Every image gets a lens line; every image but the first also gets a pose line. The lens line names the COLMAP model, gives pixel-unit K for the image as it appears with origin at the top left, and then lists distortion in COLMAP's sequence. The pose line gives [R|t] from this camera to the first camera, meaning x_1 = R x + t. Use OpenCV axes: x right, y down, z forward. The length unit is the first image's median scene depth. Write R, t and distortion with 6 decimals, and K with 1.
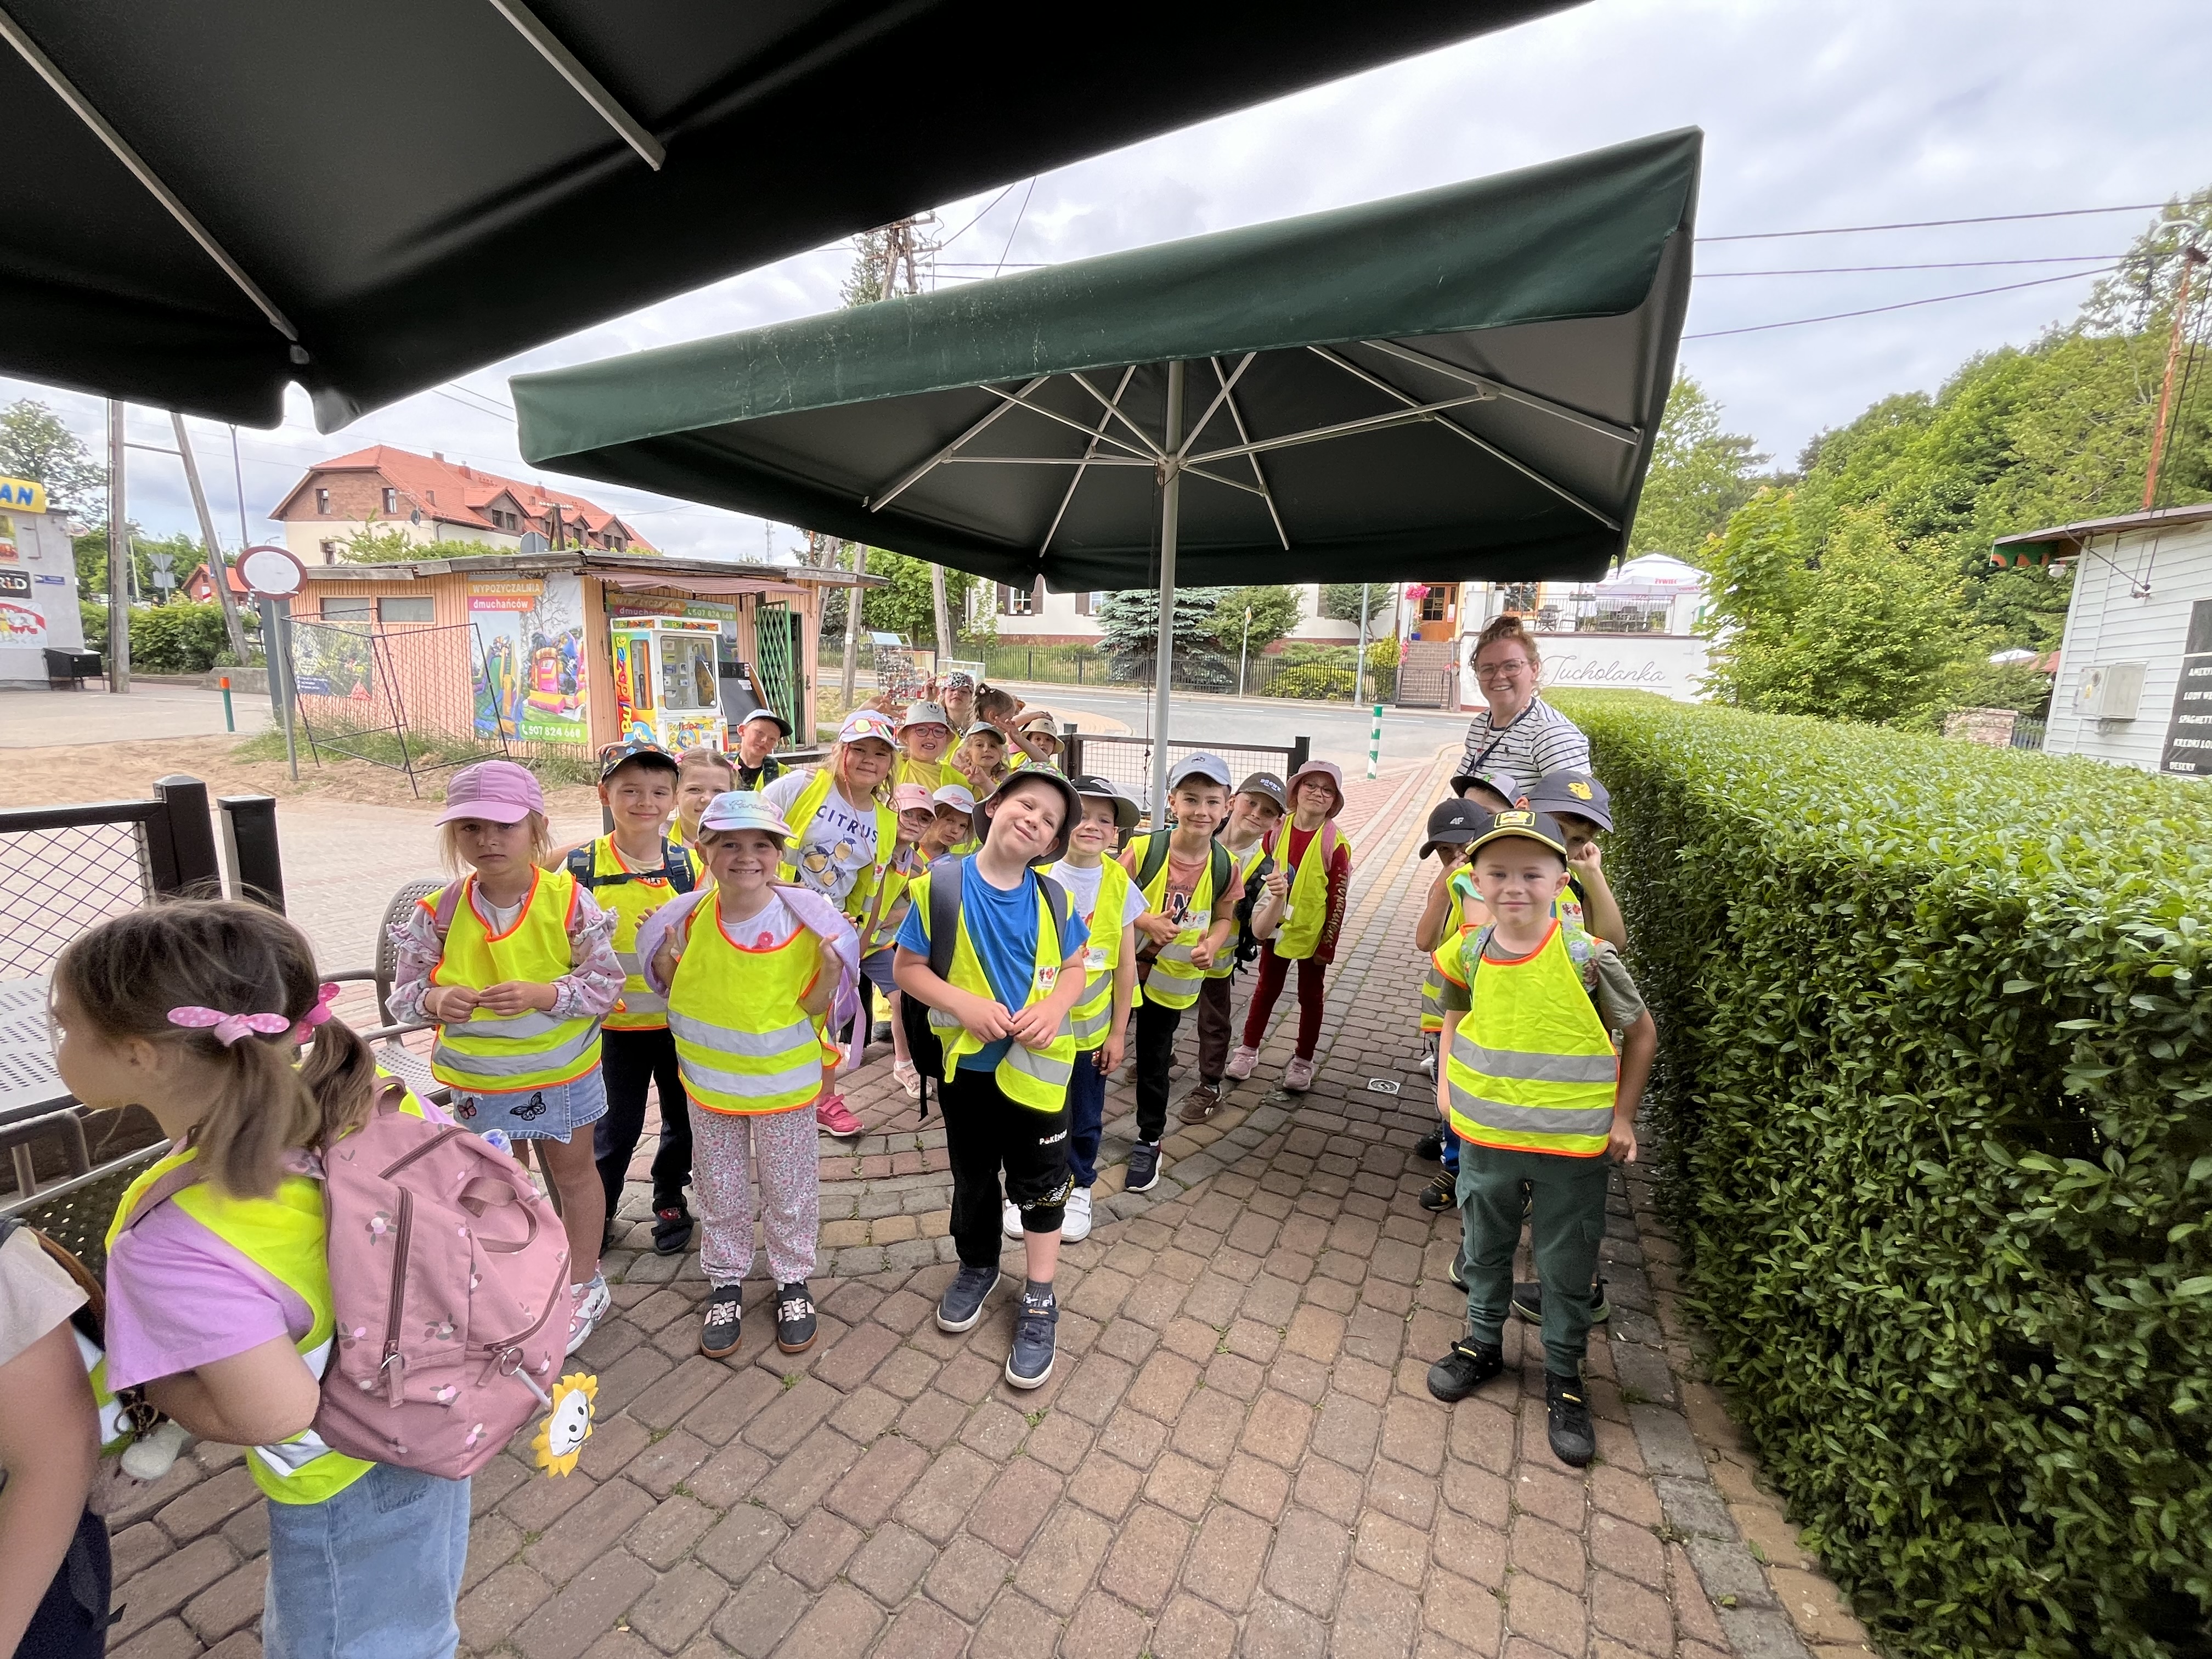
lens RADIAL K [[899.1, 0, 1101.1], [0, 899.1, 829.6], [0, 0, 1]] dist [-0.005011, 0.000402]
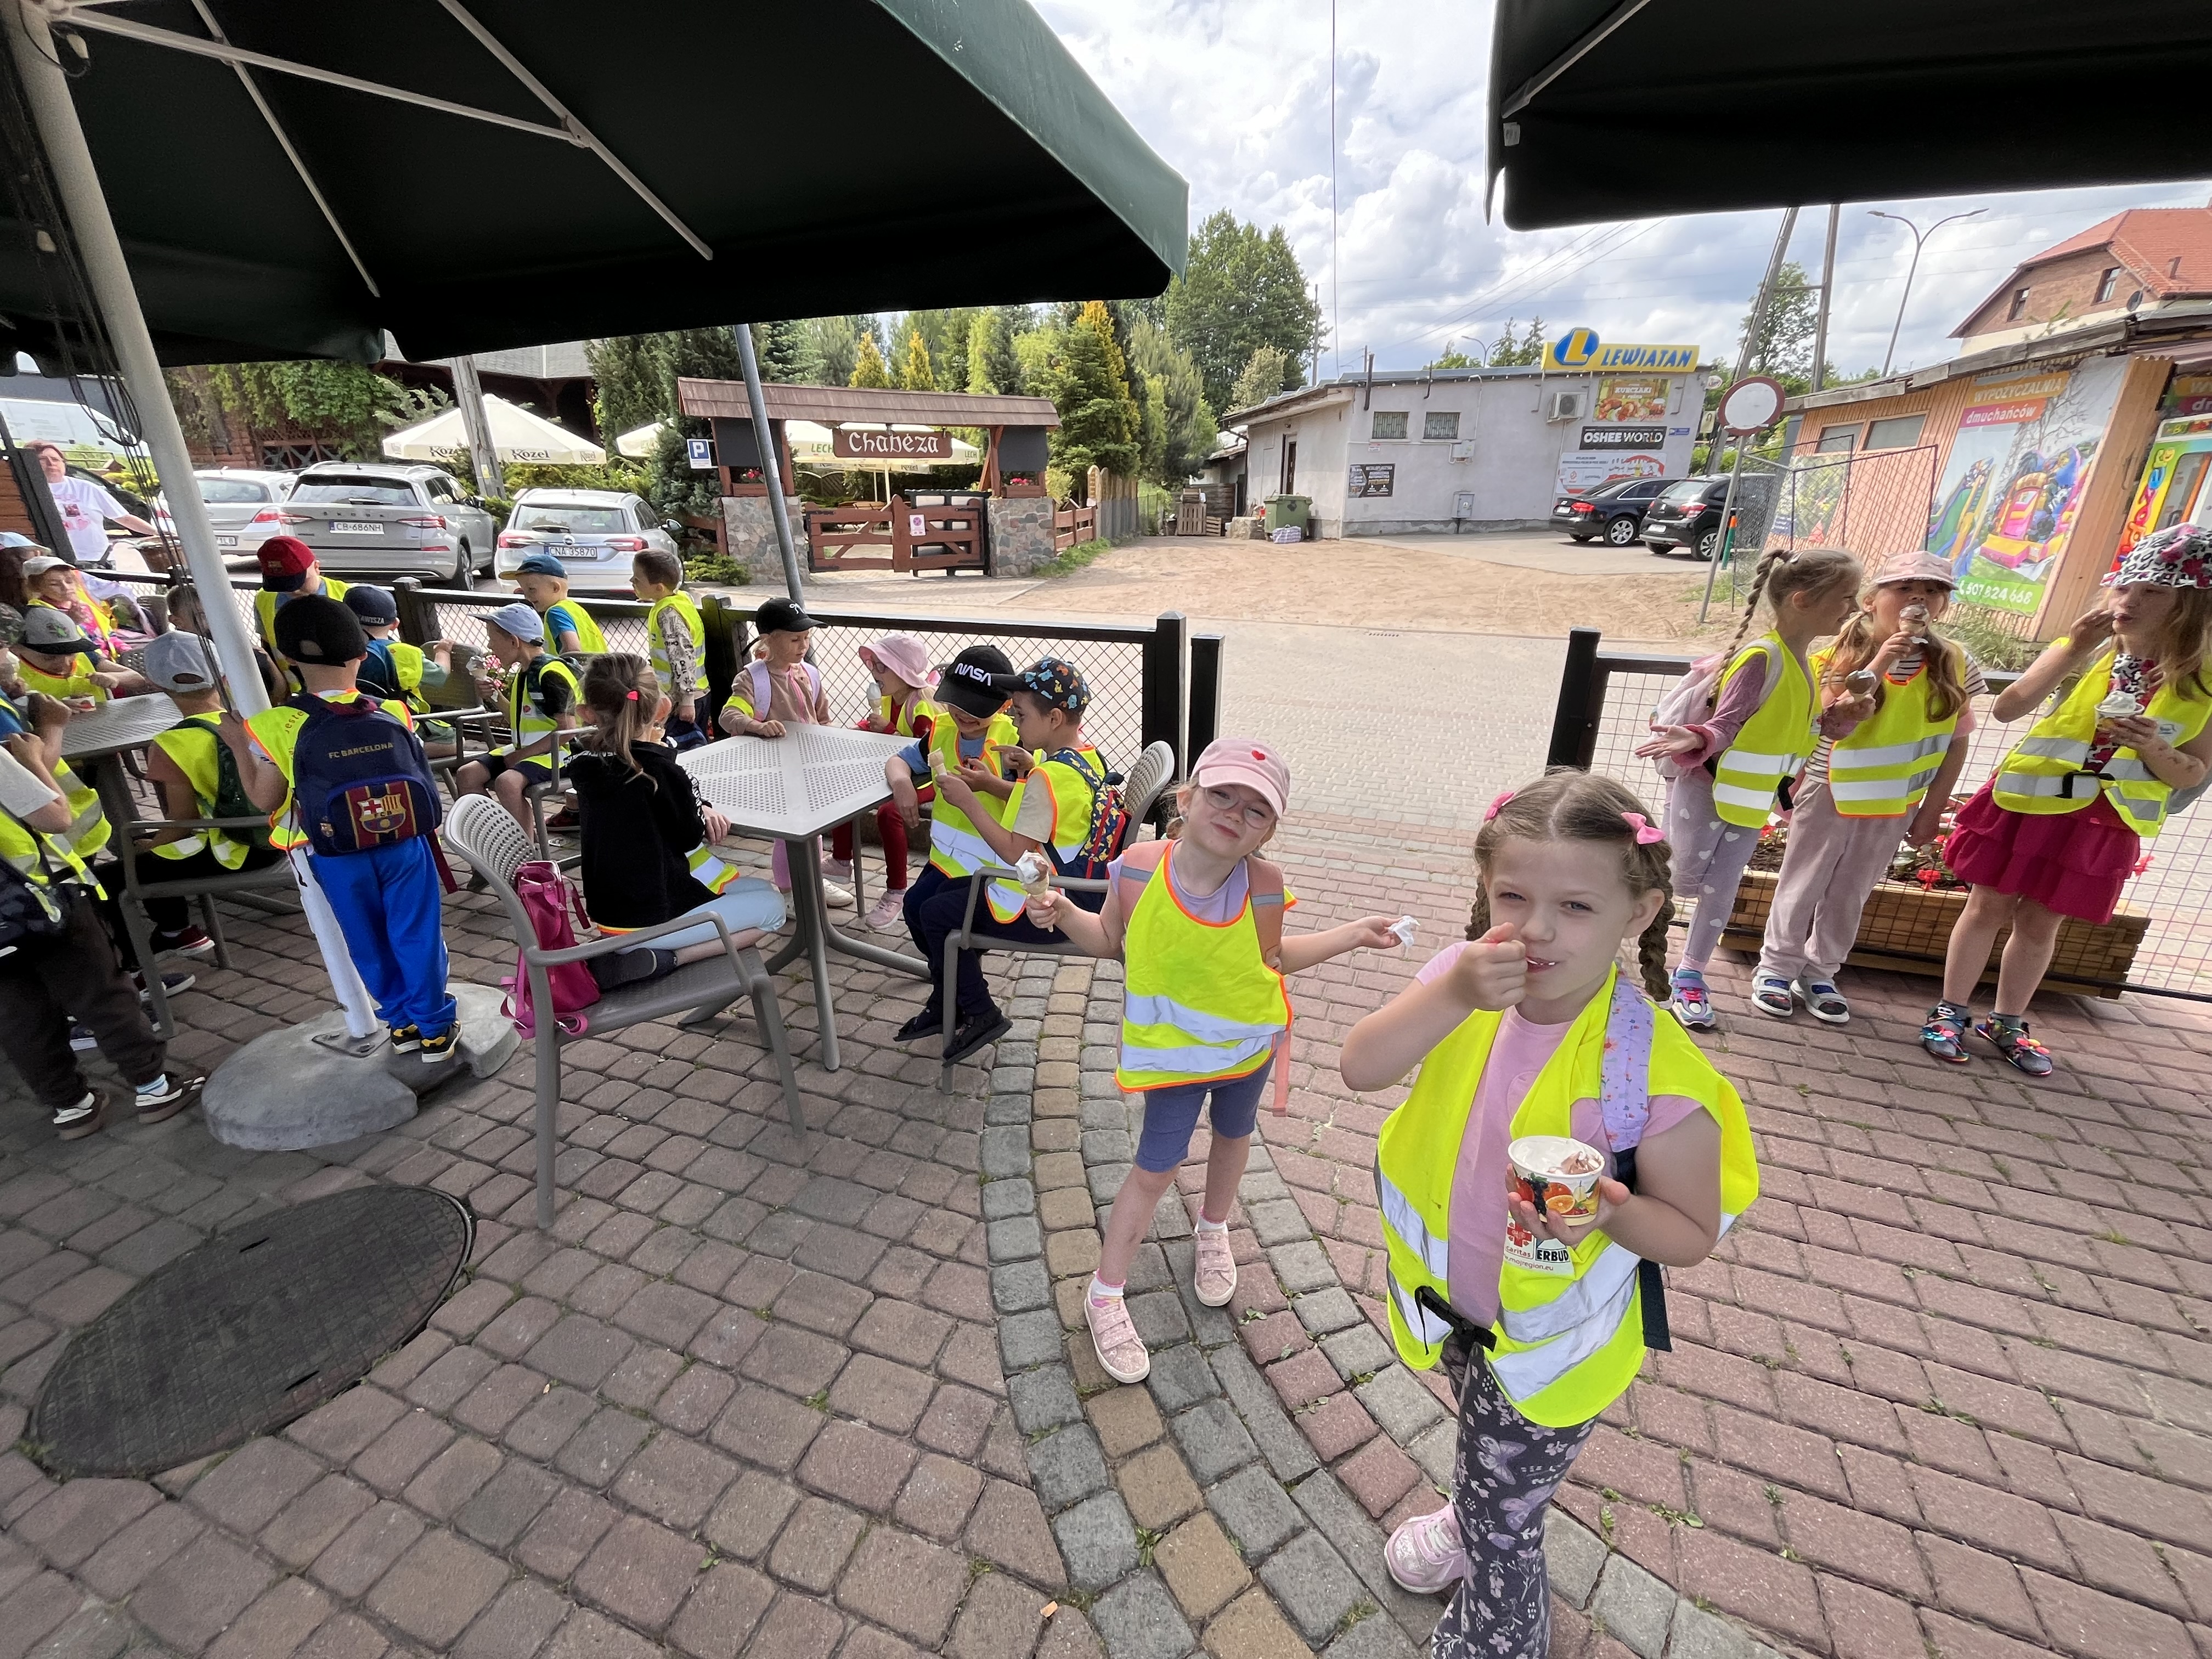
lens RADIAL K [[899.1, 0, 1101.1], [0, 899.1, 829.6], [0, 0, 1]] dist [-0.005011, 0.000402]
pose [[0.122618, 0.320978, -0.939116, 0.058038], [-0.156250, 0.940699, 0.301118, -0.036214], [0.980077, 0.109814, 0.165500, 0.197354]]
